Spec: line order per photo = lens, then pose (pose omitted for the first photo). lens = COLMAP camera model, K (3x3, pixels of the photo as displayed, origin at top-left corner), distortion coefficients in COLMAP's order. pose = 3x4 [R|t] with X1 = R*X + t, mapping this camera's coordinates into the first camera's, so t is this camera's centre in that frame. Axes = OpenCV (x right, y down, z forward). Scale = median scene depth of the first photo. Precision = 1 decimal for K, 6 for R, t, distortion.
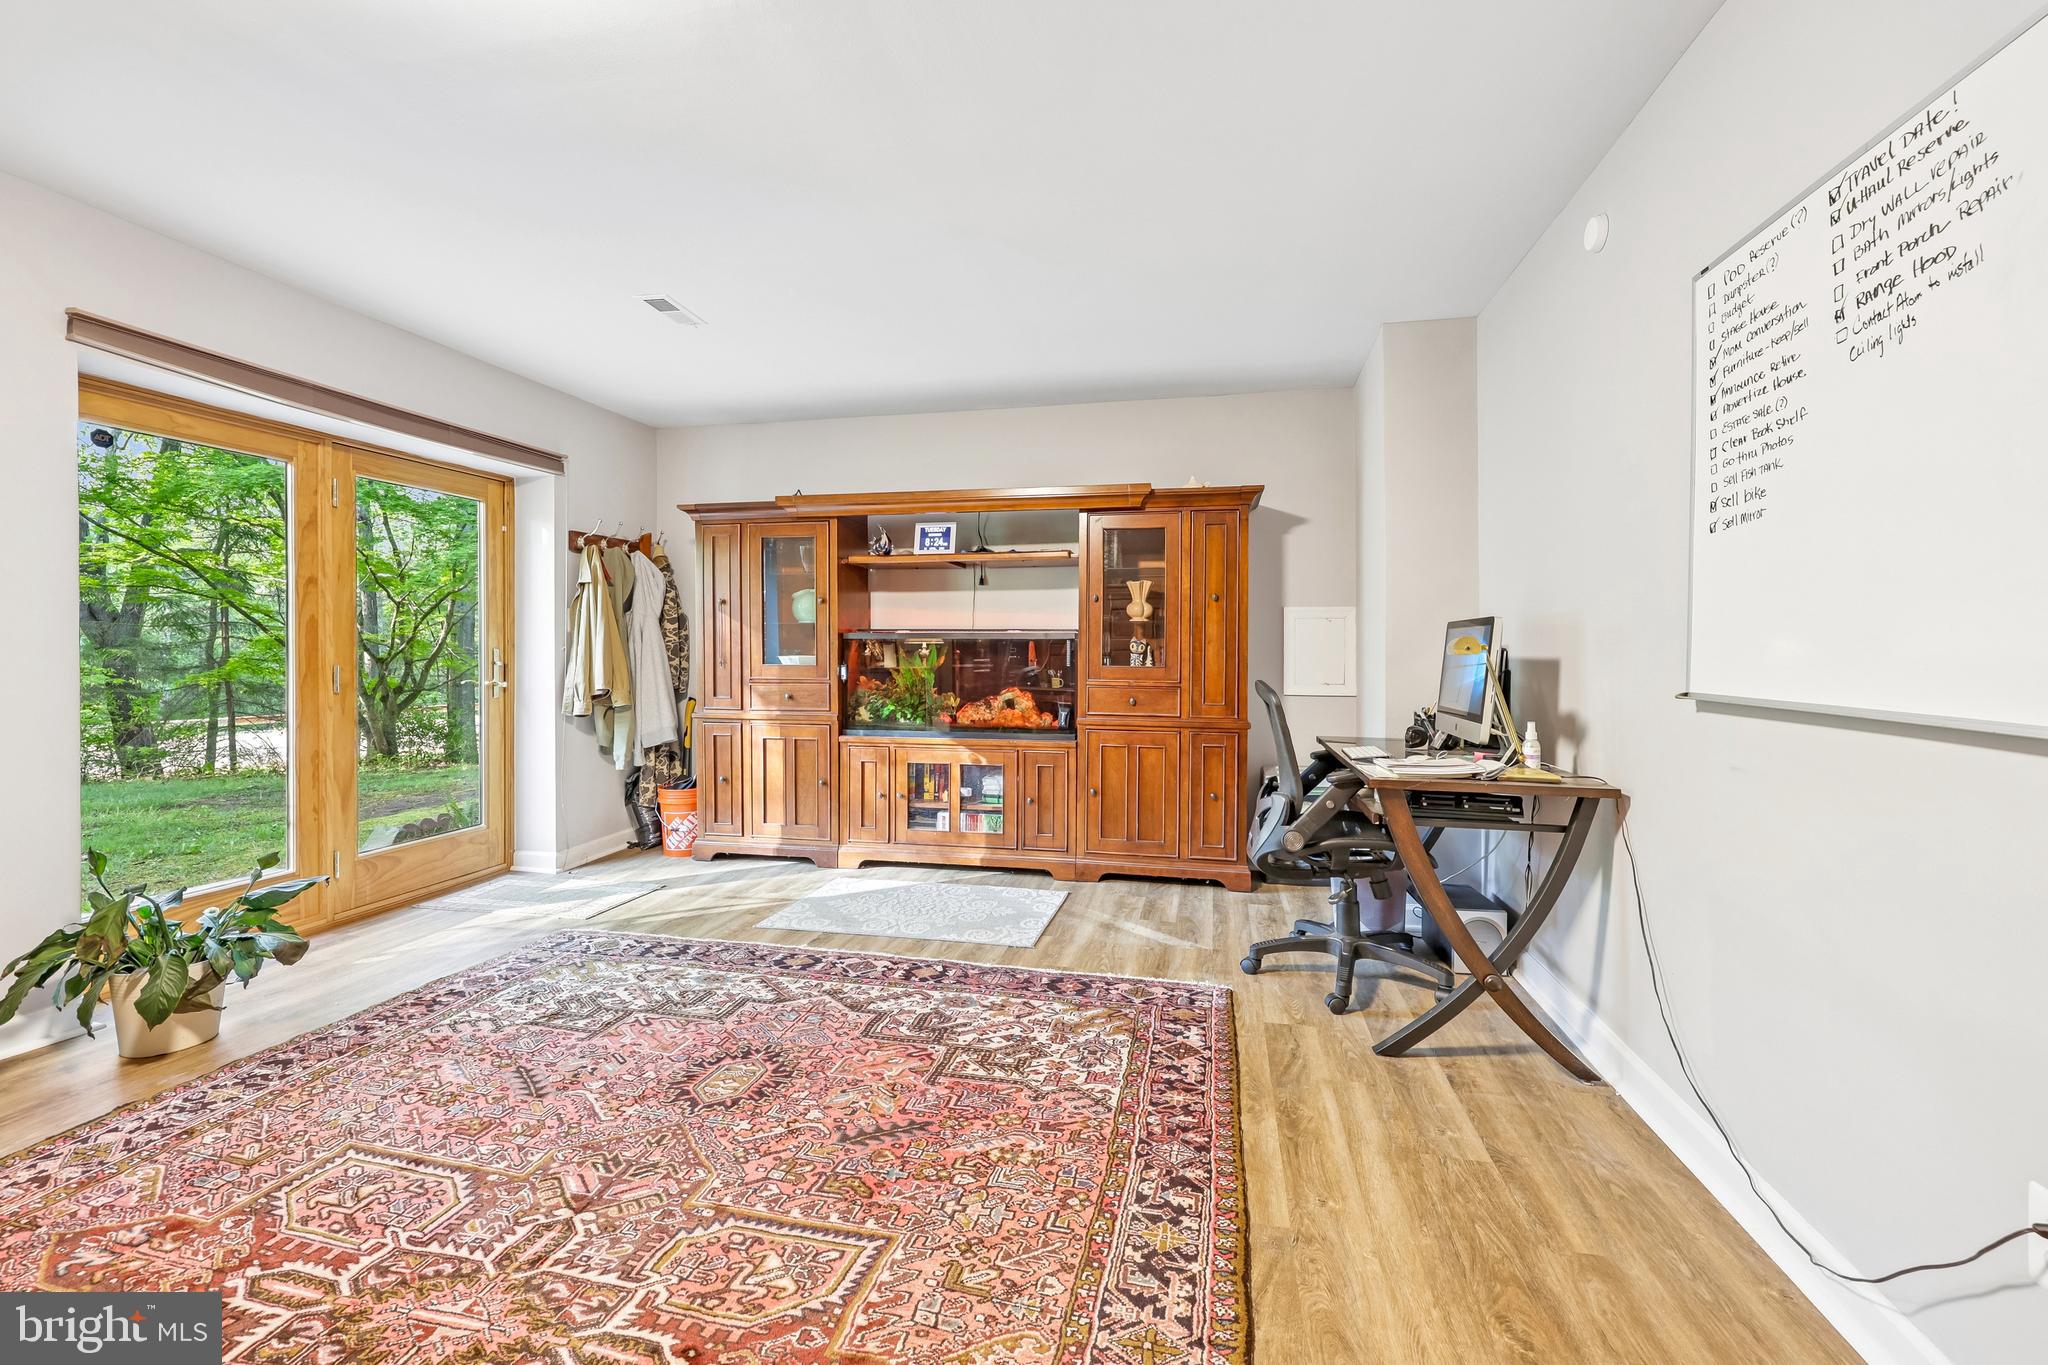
lens RADIAL K [[842.4, 0, 1032.5], [0, 842.4, 654.7], [0, 0, 1]] dist [0.001173, 0.000147]
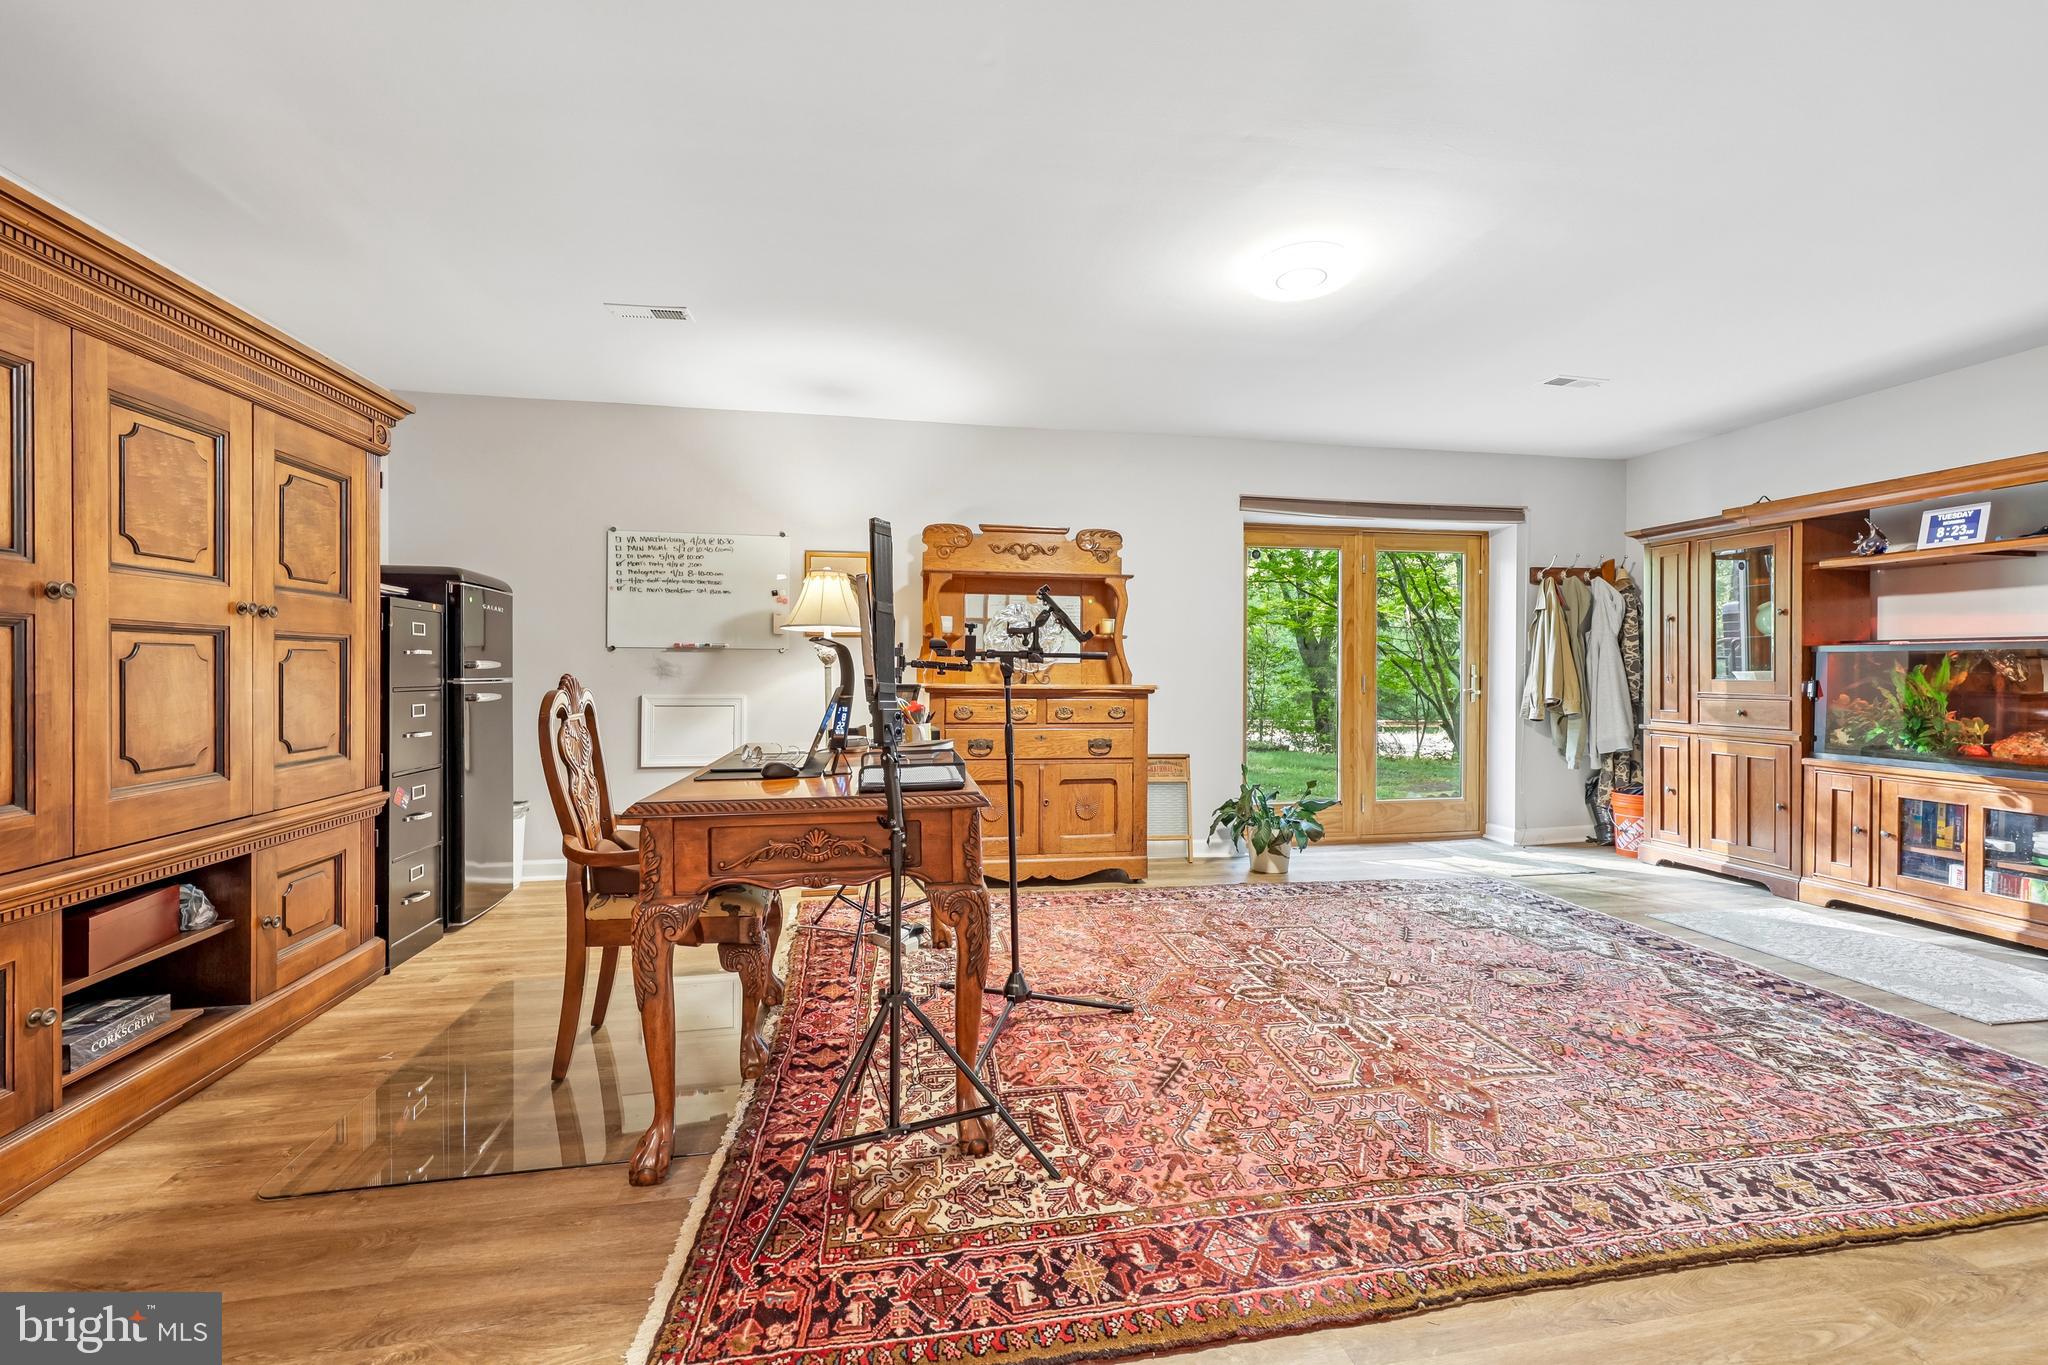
lens RADIAL K [[829.8, 0, 1024.6], [0, 829.8, 665.5], [0, 0, 1]] dist [-0.001062, 0.000476]
pose [[0.381305, -0.003045, -0.924444, 0.490251], [-0.007502, 0.999951, -0.006388, 0.013256], [0.924419, 0.009371, 0.381263, -0.226131]]
